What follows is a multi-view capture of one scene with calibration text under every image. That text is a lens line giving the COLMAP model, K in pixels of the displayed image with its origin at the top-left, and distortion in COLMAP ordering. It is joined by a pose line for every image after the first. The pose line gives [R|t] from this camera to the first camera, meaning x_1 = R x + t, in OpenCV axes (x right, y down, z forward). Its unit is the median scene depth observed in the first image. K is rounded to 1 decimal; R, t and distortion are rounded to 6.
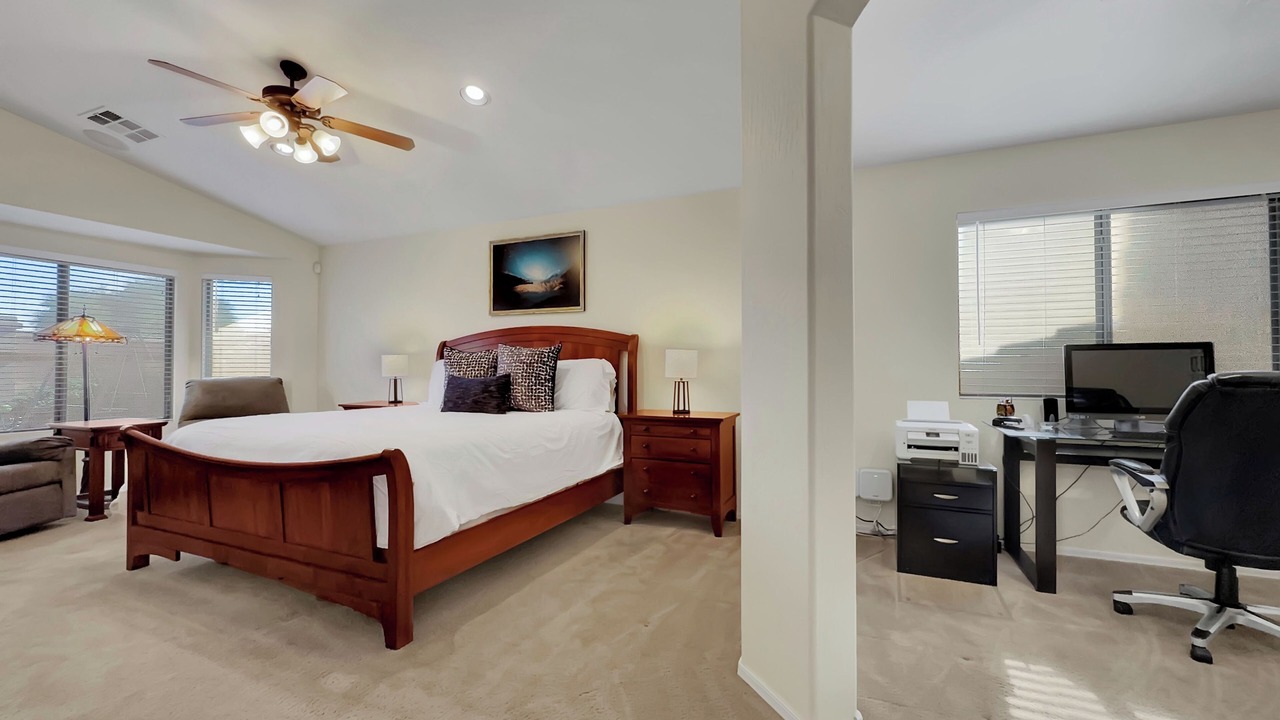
lens RADIAL K [[505.1, 0, 640.7], [0, 505.1, 360.9], [0, 0, 1]] dist [-0.007400, 0.001384]
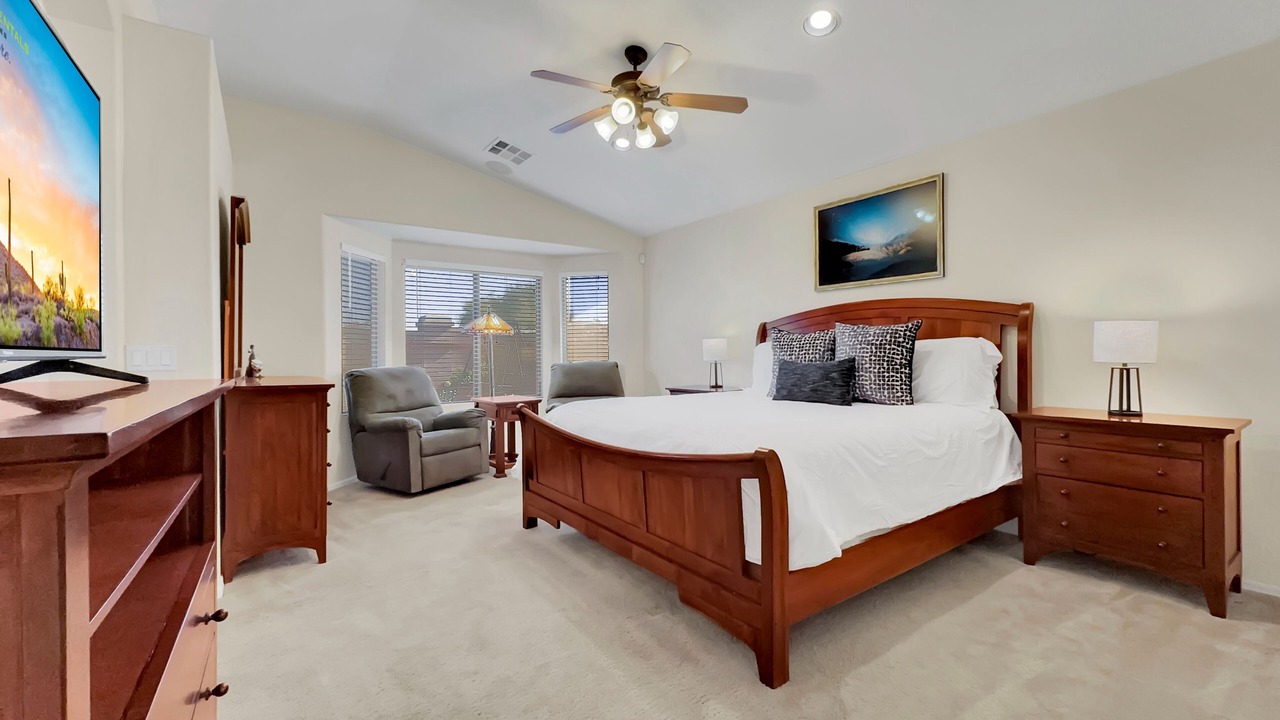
lens RADIAL K [[505.1, 0, 639.3], [0, 505.1, 354.1], [0, 0, 1]] dist [-0.007400, 0.001384]
pose [[0.859917, -0.007314, -0.510381, -0.158234], [0.018209, 0.999700, 0.016354, -0.000681], [0.510109, -0.023357, 0.859793, 0.114475]]
